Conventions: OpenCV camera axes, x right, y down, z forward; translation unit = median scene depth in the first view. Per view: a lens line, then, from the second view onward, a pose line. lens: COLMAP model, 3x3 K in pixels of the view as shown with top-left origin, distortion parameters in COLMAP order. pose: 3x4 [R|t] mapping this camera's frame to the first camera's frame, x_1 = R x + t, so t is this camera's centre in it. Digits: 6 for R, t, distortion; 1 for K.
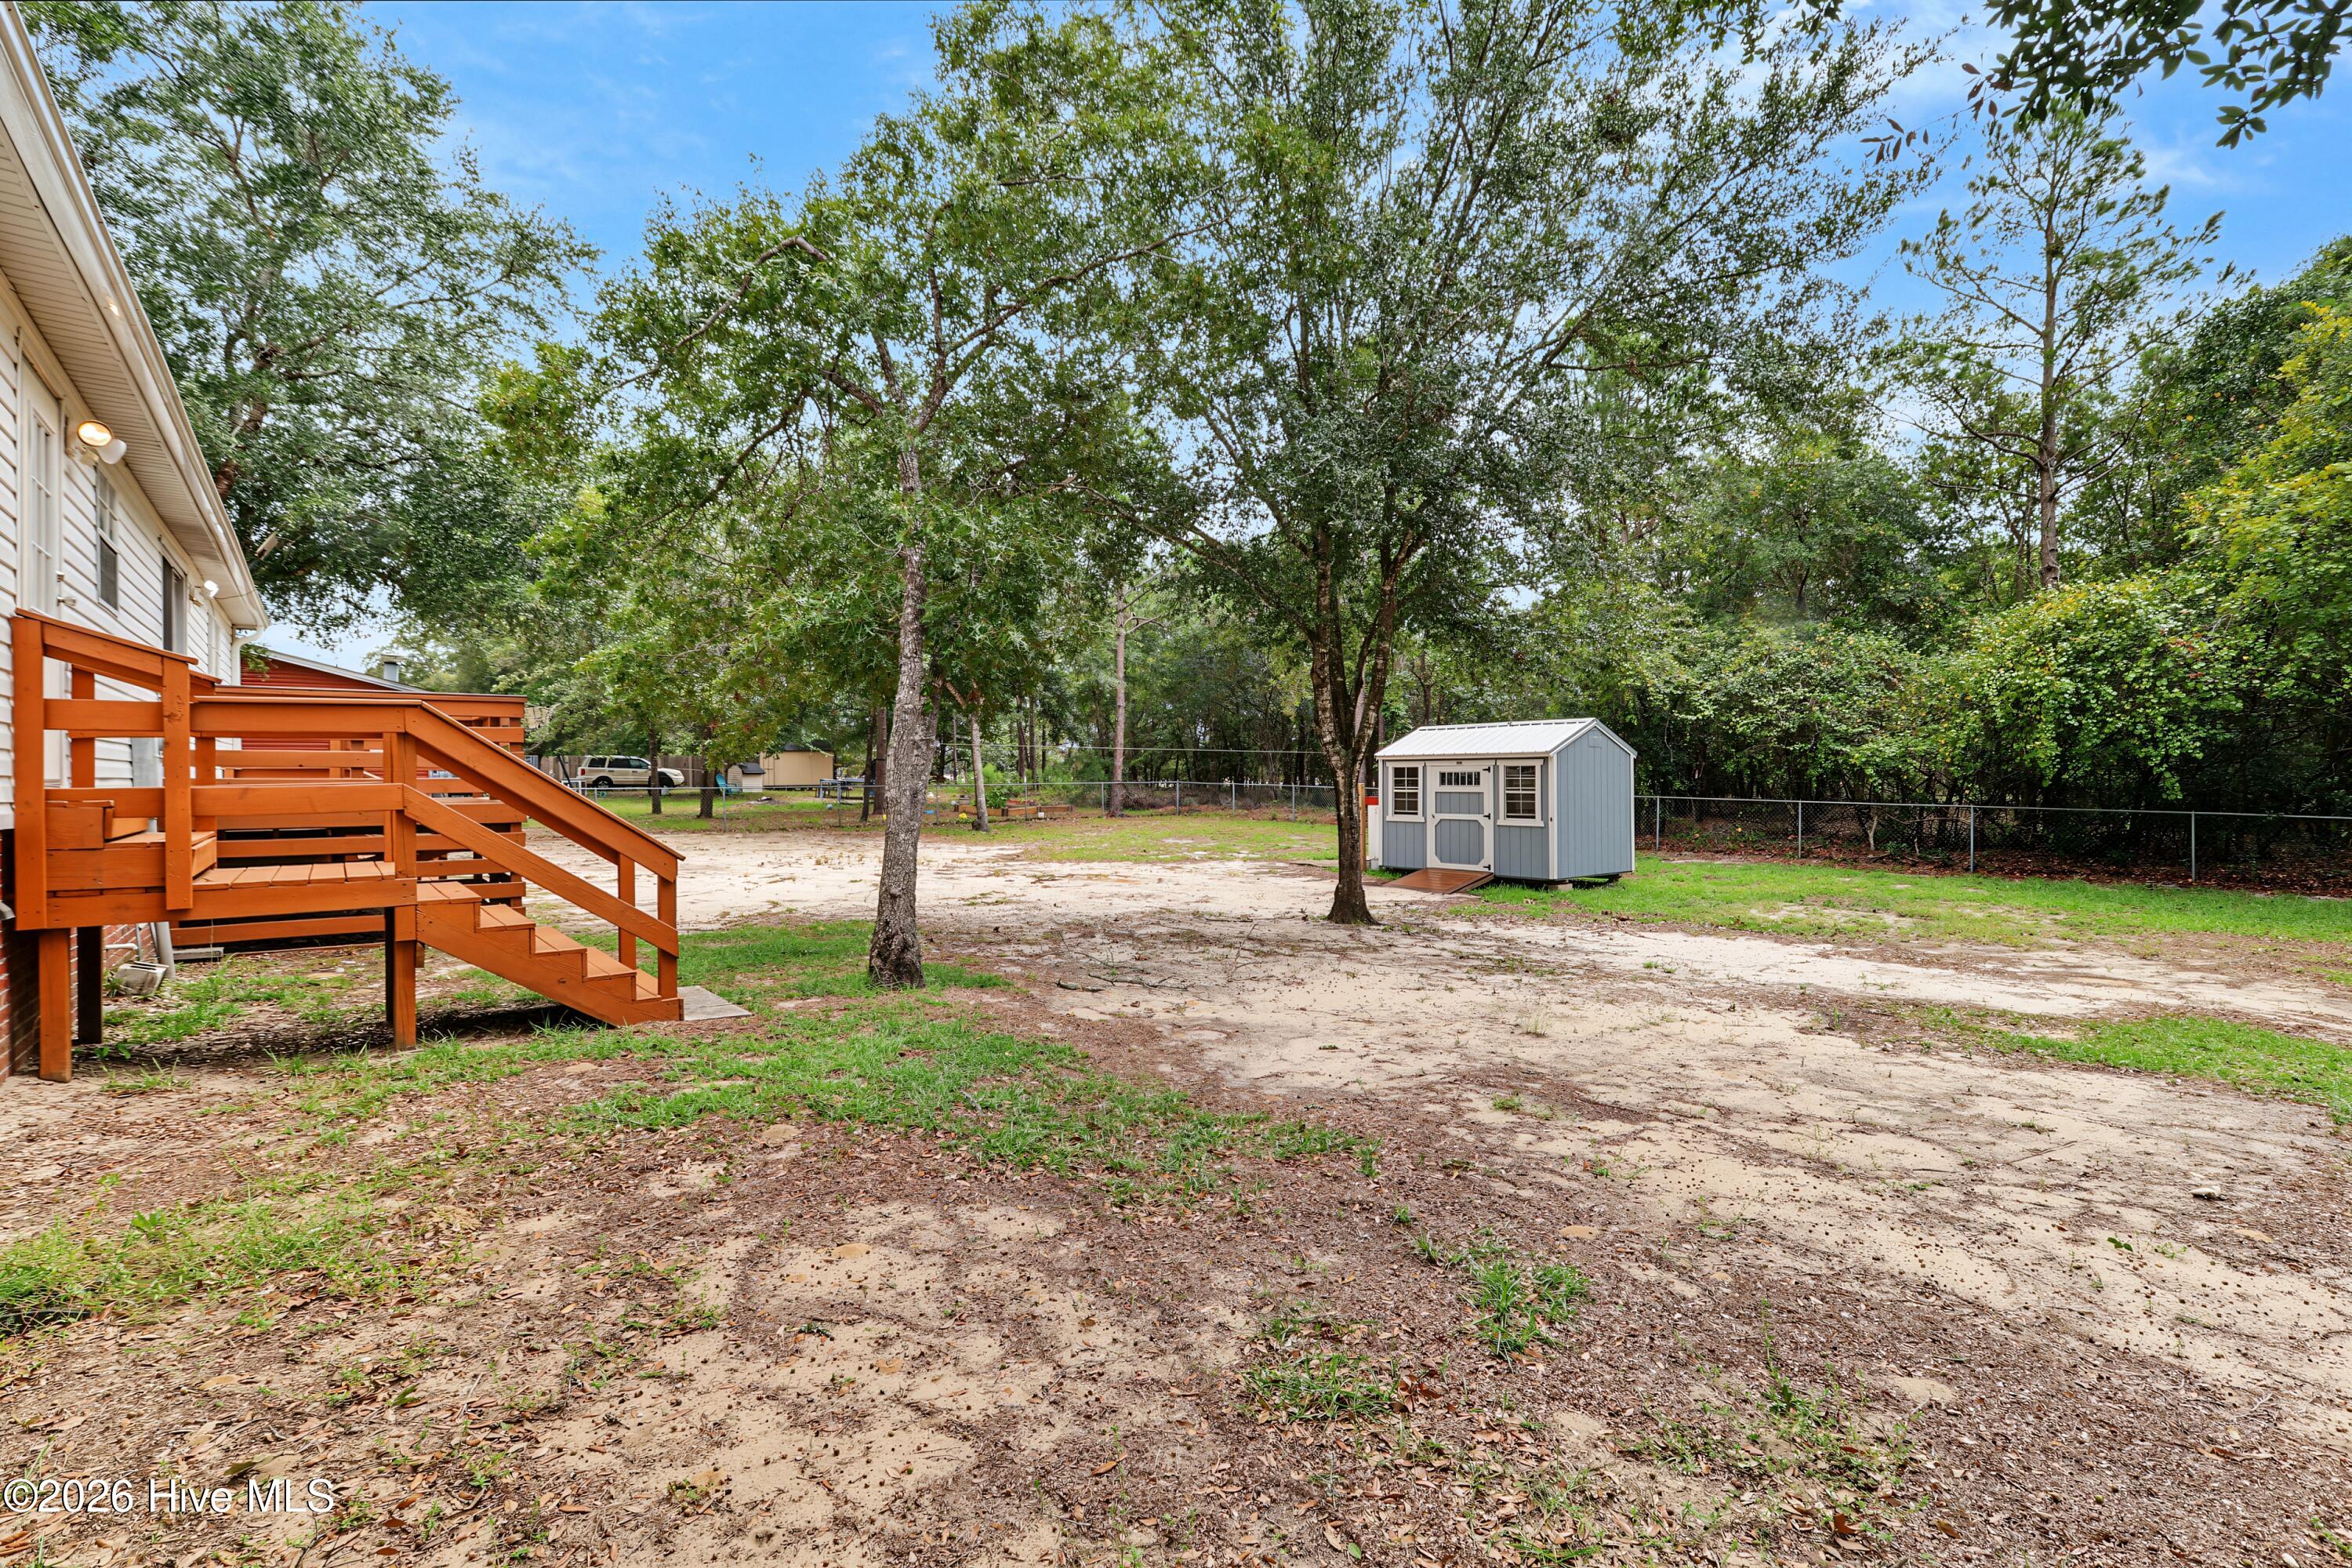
lens RADIAL K [[1095.3, 0, 1155.1], [0, 1095.3, 758.6], [0, 0, 1]] dist [-0.002055, 0.001818]
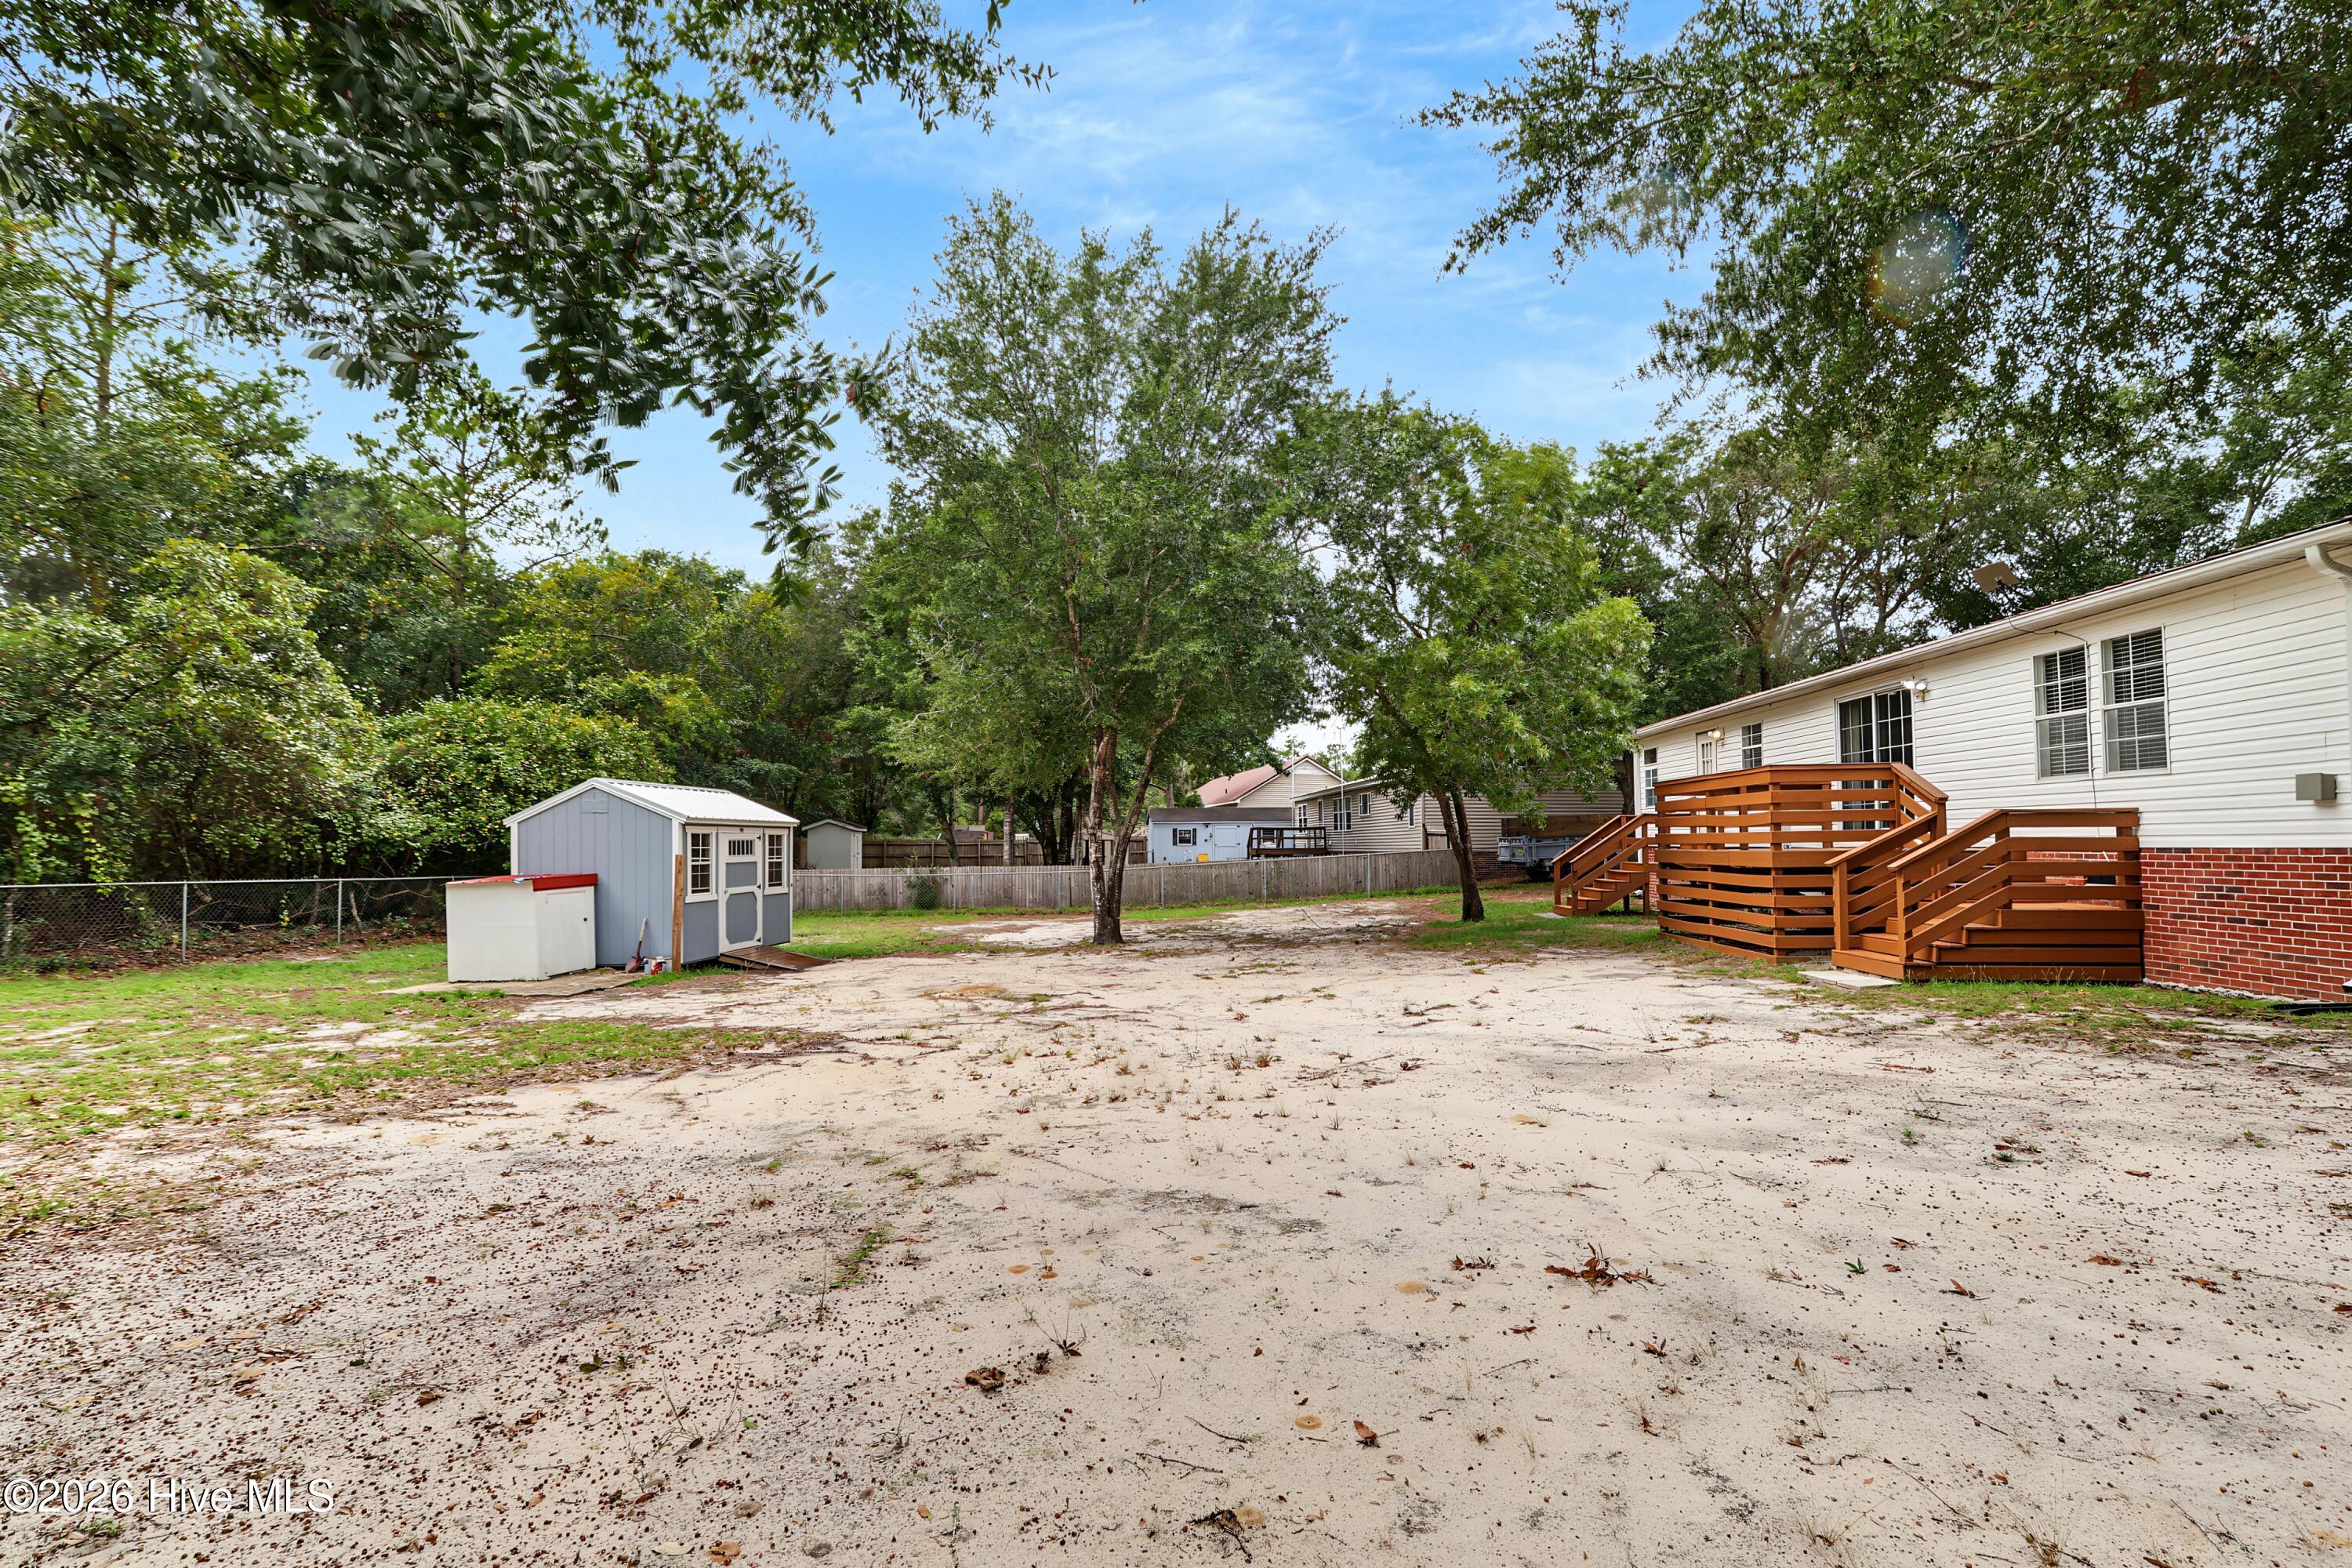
lens RADIAL K [[1096.2, 0, 1142.5], [0, 1096.2, 787.7], [0, 0, 1]] dist [-0.011217, 0.000220]
pose [[-0.722250, 0.049851, 0.689833, -0.580851], [0.007536, 0.997907, -0.064225, 0.029486], [-0.691591, -0.041188, -0.721114, 1.416678]]
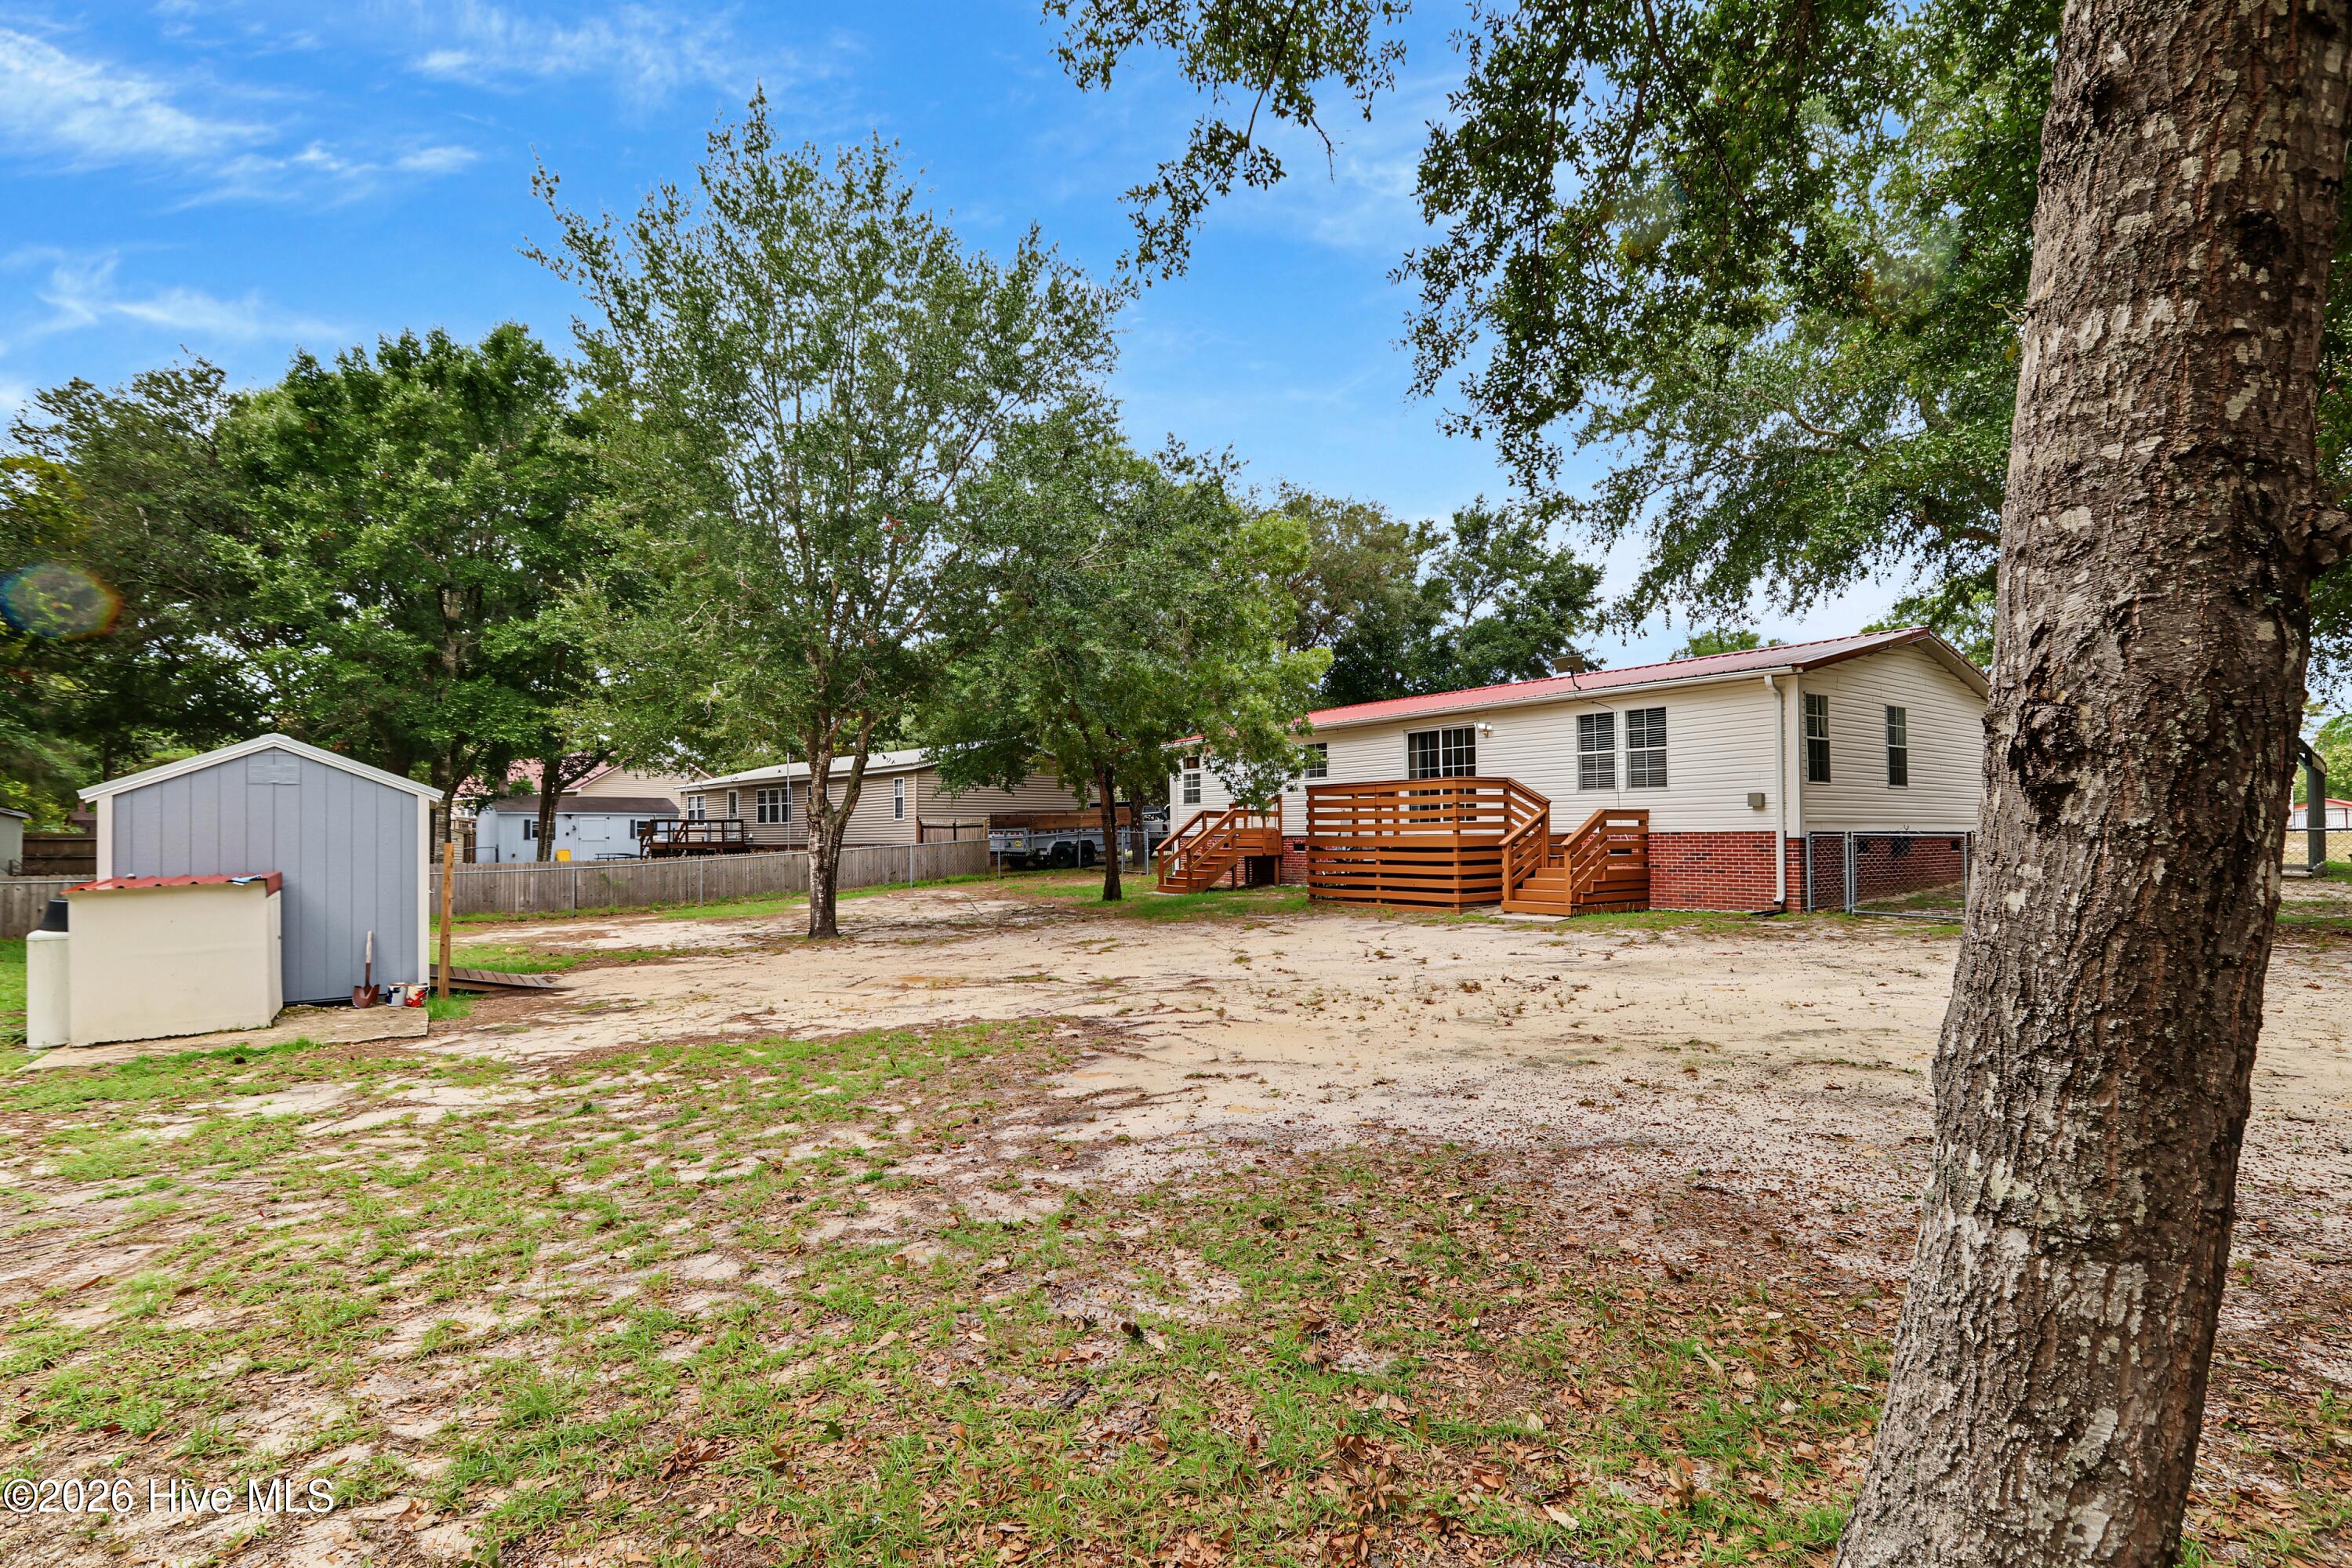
lens RADIAL K [[1106.0, 0, 1208.3], [0, 1106.0, 787.7], [0, 0, 1]] dist [-0.005133, 0.000372]
pose [[-0.999167, 0.019609, 0.035794, -0.244103], [0.017788, 0.998565, -0.050515, 0.031198], [-0.036733, -0.049836, -0.998082, 1.635406]]
